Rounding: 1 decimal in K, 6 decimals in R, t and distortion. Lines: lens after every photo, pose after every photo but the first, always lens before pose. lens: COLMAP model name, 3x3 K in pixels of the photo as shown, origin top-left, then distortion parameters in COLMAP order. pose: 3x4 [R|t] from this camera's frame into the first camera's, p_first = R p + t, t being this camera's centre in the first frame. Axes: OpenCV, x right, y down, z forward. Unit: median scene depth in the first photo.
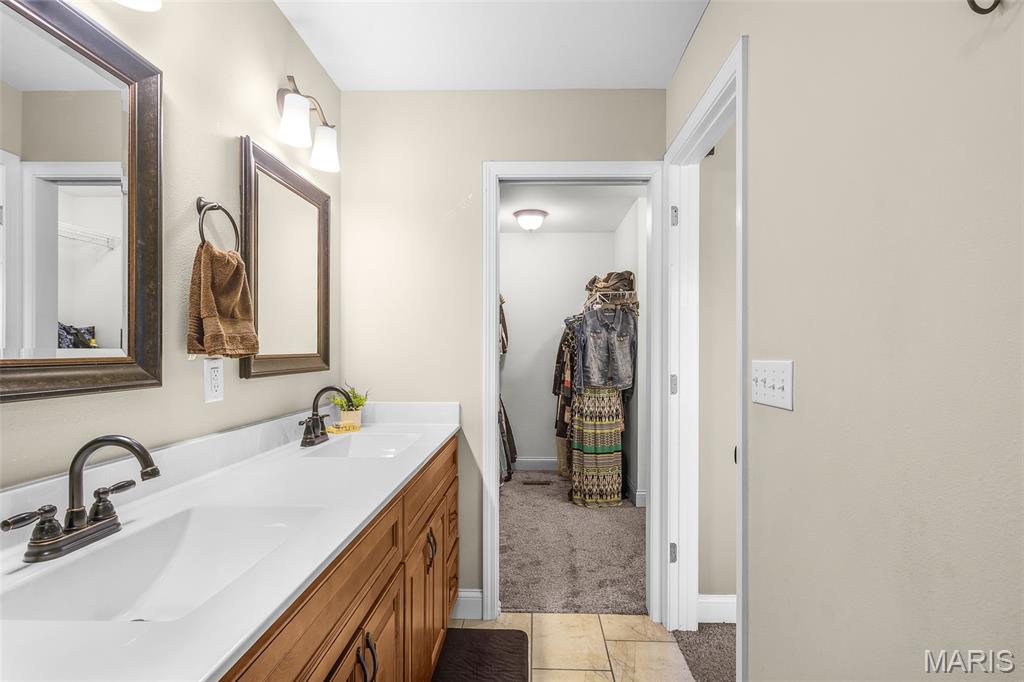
lens RADIAL K [[480.5, 0, 532.3], [0, 480.5, 339.4], [0, 0, 1]] dist [0.001000, 0.000338]
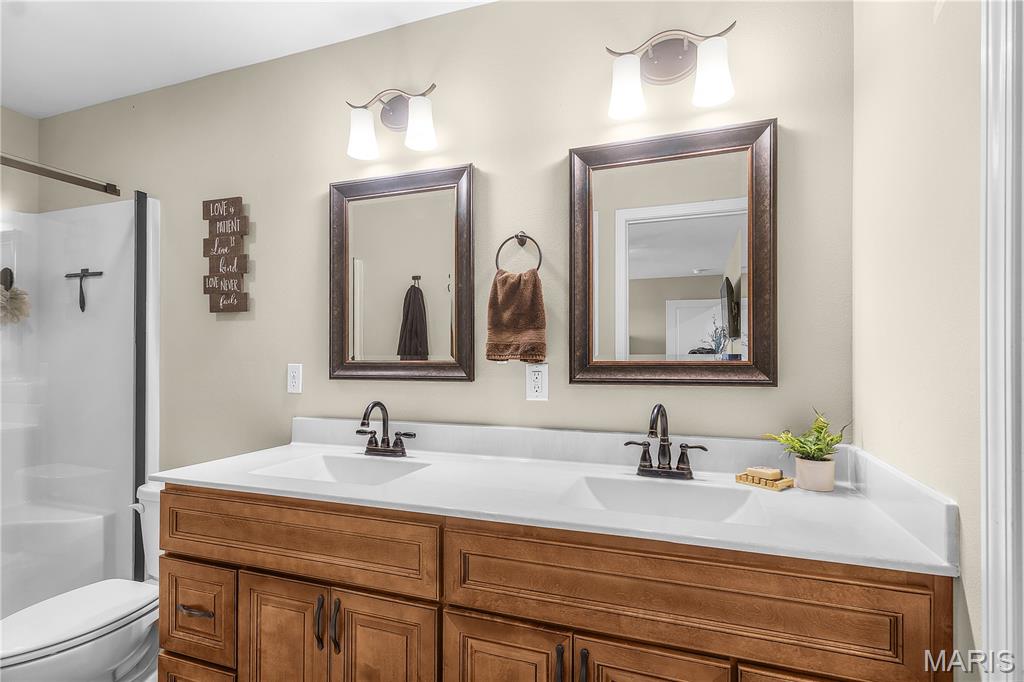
lens RADIAL K [[480.5, 0, 532.3], [0, 480.5, 339.4], [0, 0, 1]] dist [0.001000, 0.000338]
pose [[-0.308186, -0.032851, -0.950759, 0.497176], [0.020035, 0.998958, -0.041011, 0.031805], [0.951115, -0.031688, -0.307207, 1.473653]]
